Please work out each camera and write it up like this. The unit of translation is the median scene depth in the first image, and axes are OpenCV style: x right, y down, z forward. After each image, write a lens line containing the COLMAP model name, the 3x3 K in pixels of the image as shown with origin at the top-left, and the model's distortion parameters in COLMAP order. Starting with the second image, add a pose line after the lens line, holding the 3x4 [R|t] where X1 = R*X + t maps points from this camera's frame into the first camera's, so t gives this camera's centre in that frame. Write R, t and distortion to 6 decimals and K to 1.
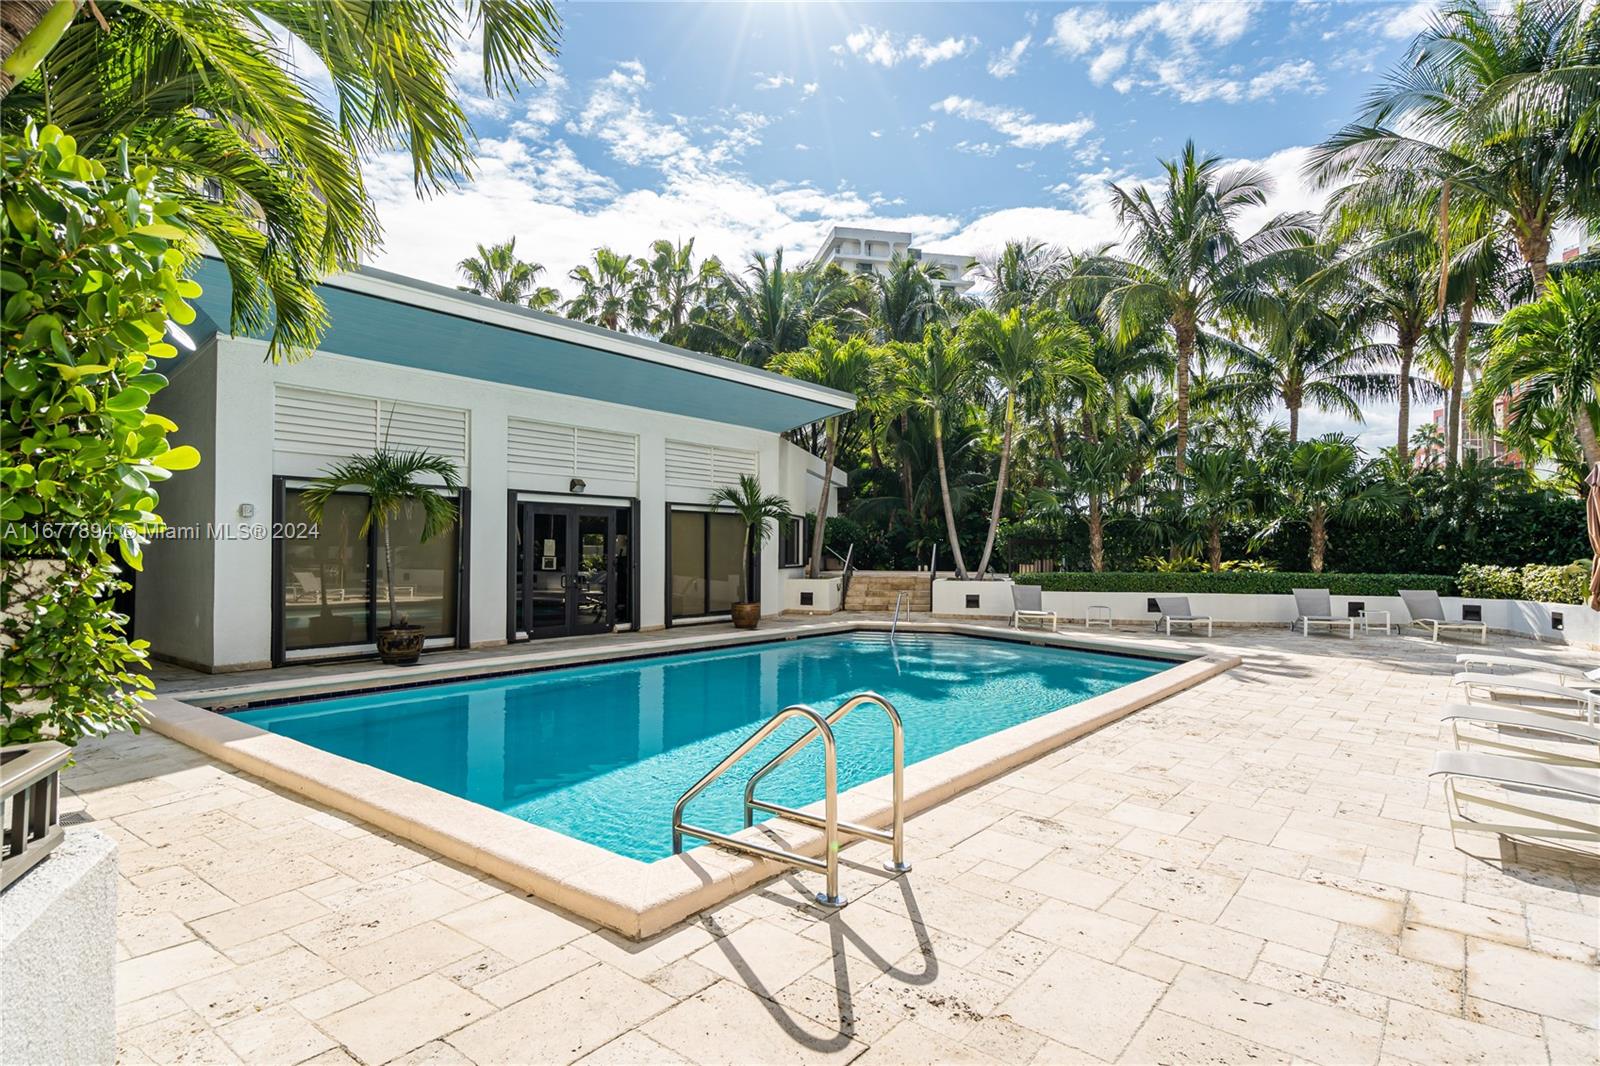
lens RADIAL K [[854.6, 0, 800.0], [0, 854.6, 533.0], [0, 0, 1]] dist [-0.000001, 0.000007]
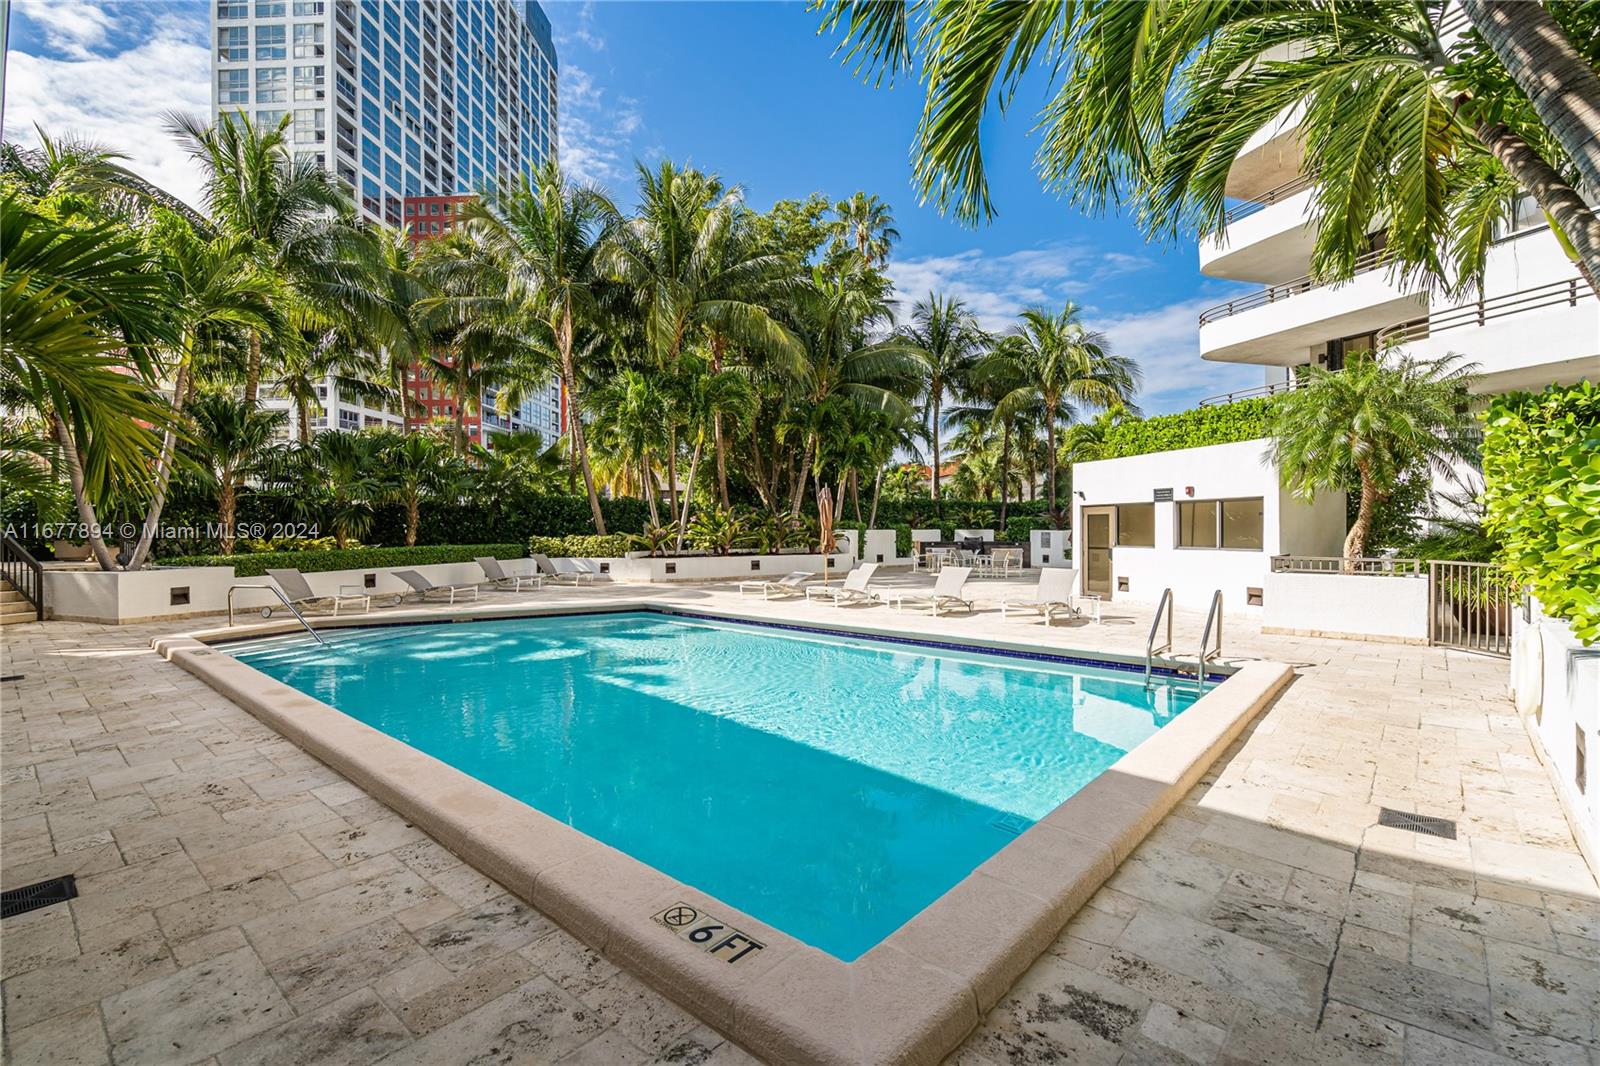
lens RADIAL K [[727.0, 0, 800.0], [0, 727.0, 533.0], [0, 0, 1]] dist [-0.000921, 0.000111]
pose [[0.074038, -0.013732, 0.997161, -0.450147], [-0.015990, 0.999760, 0.014955, 0.004194], [-0.997127, -0.017052, 0.073801, 0.423935]]
